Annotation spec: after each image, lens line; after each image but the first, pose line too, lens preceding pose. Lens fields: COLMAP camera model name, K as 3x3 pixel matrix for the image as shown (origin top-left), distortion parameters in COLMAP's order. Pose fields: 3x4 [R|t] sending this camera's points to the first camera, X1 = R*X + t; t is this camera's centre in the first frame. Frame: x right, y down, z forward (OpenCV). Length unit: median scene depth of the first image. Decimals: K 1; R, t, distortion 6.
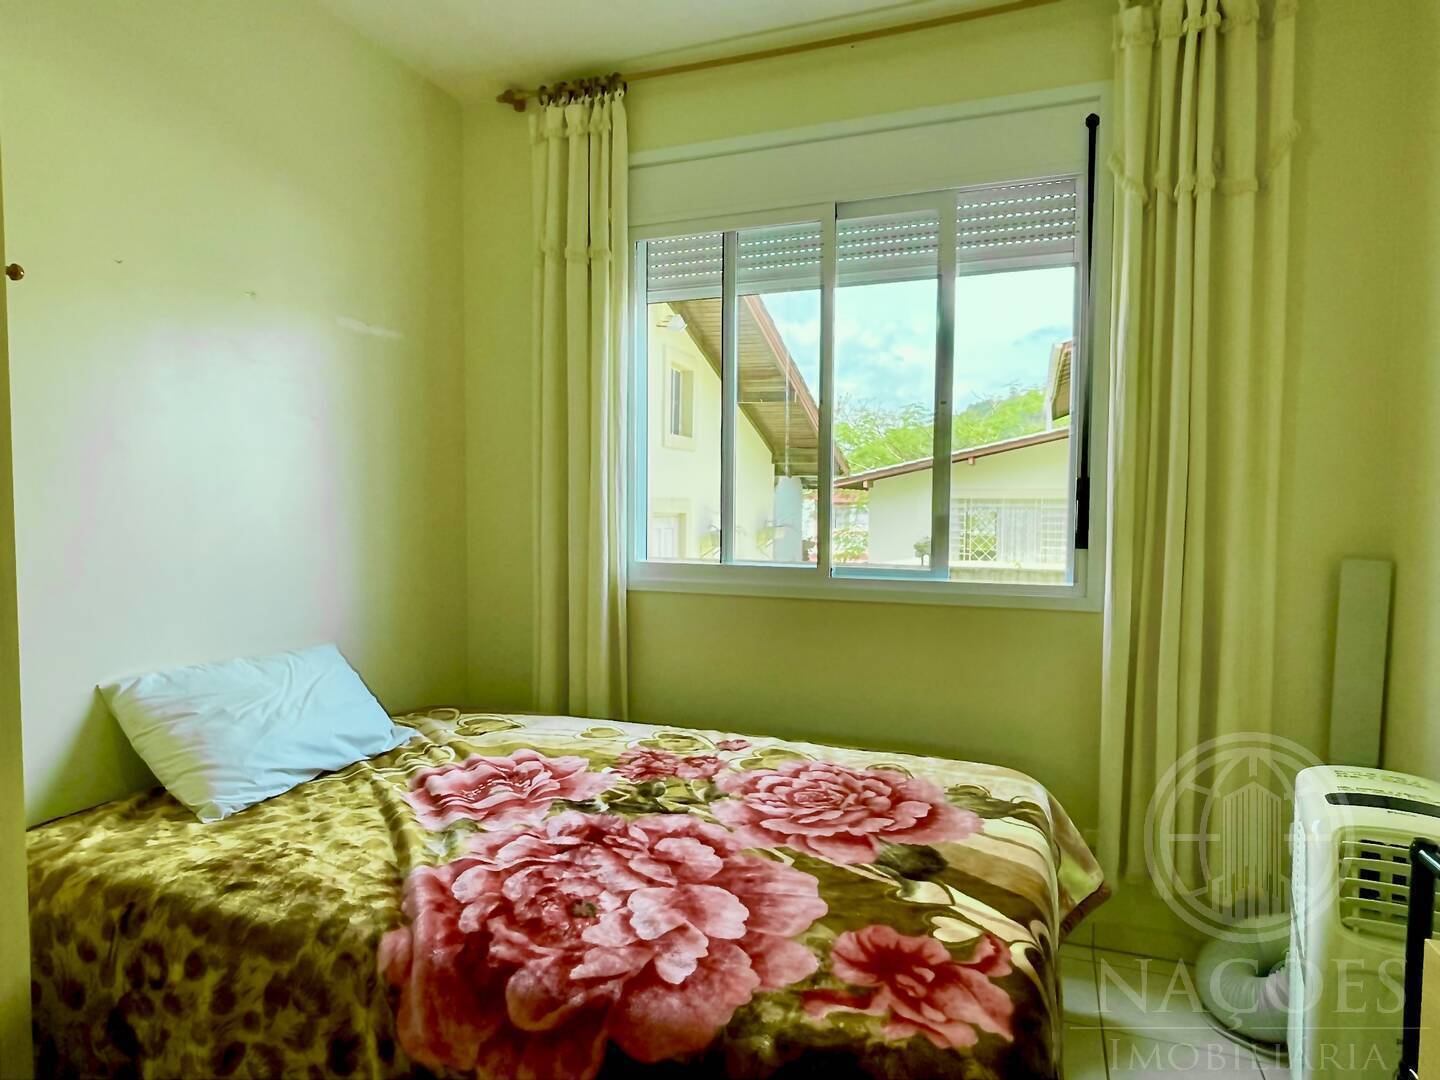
lens RADIAL K [[839.0, 0, 720.0], [0, 839.0, 540.0], [0, 0, 1]] dist [-0.001756, -0.021657]
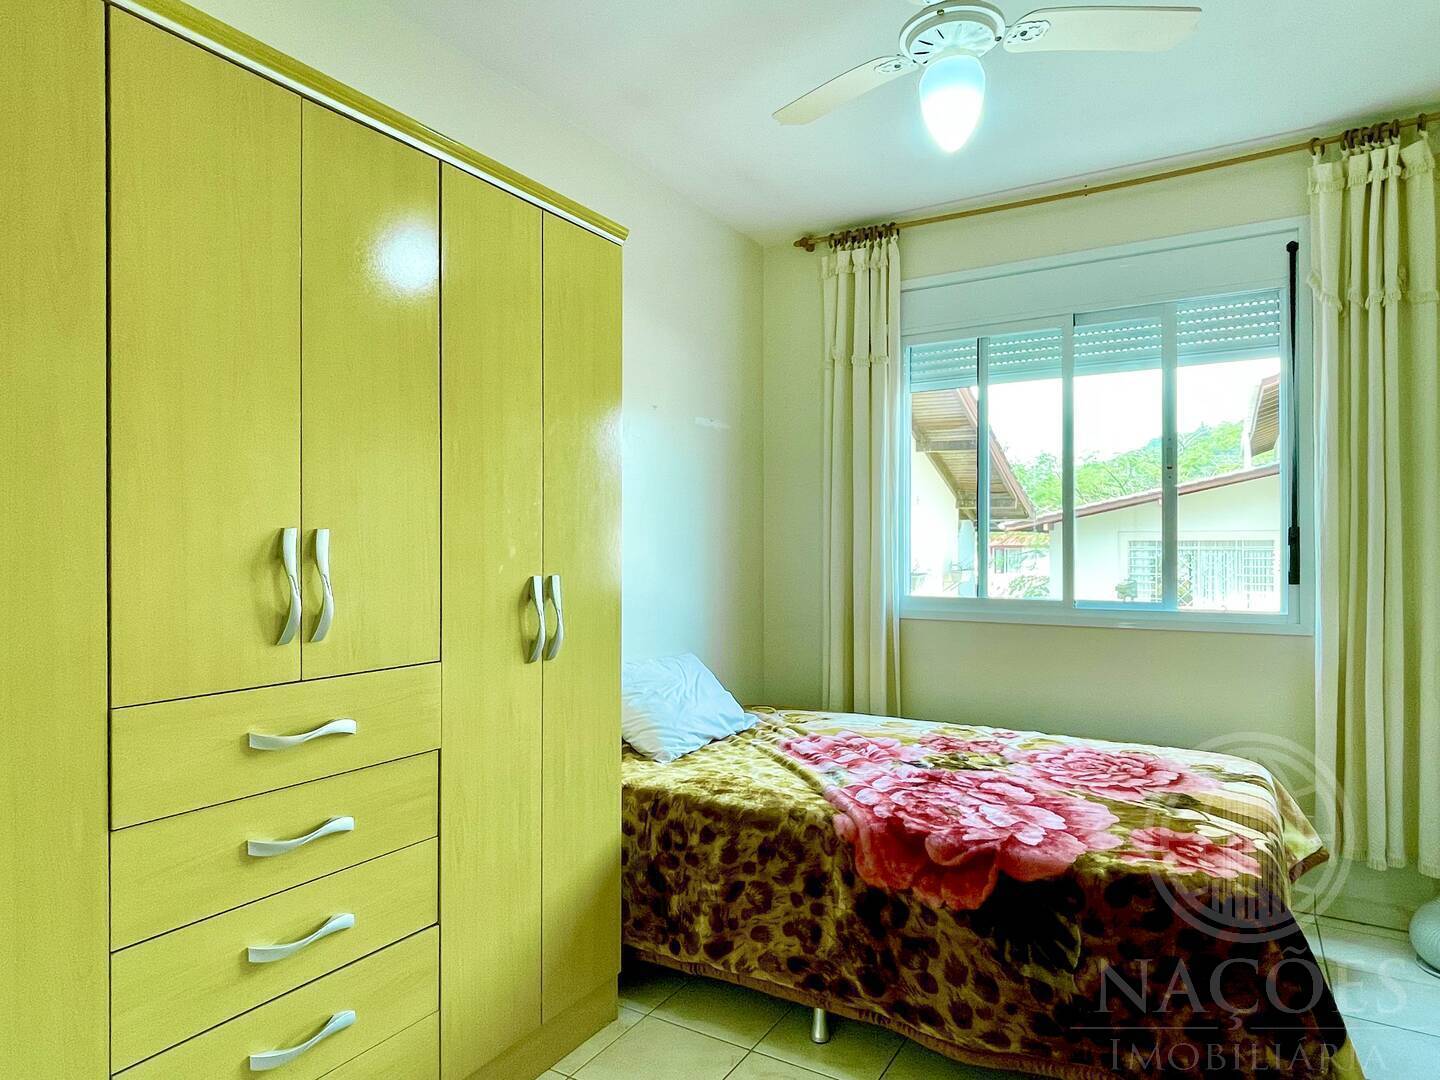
lens RADIAL K [[839.0, 0, 720.0], [0, 839.0, 540.0], [0, 0, 1]] dist [-0.001756, -0.021657]
pose [[0.981668, -0.006864, -0.190473, -0.253361], [-0.003098, 0.998645, -0.051954, 0.015699], [0.190572, 0.051592, 0.980317, -0.565724]]
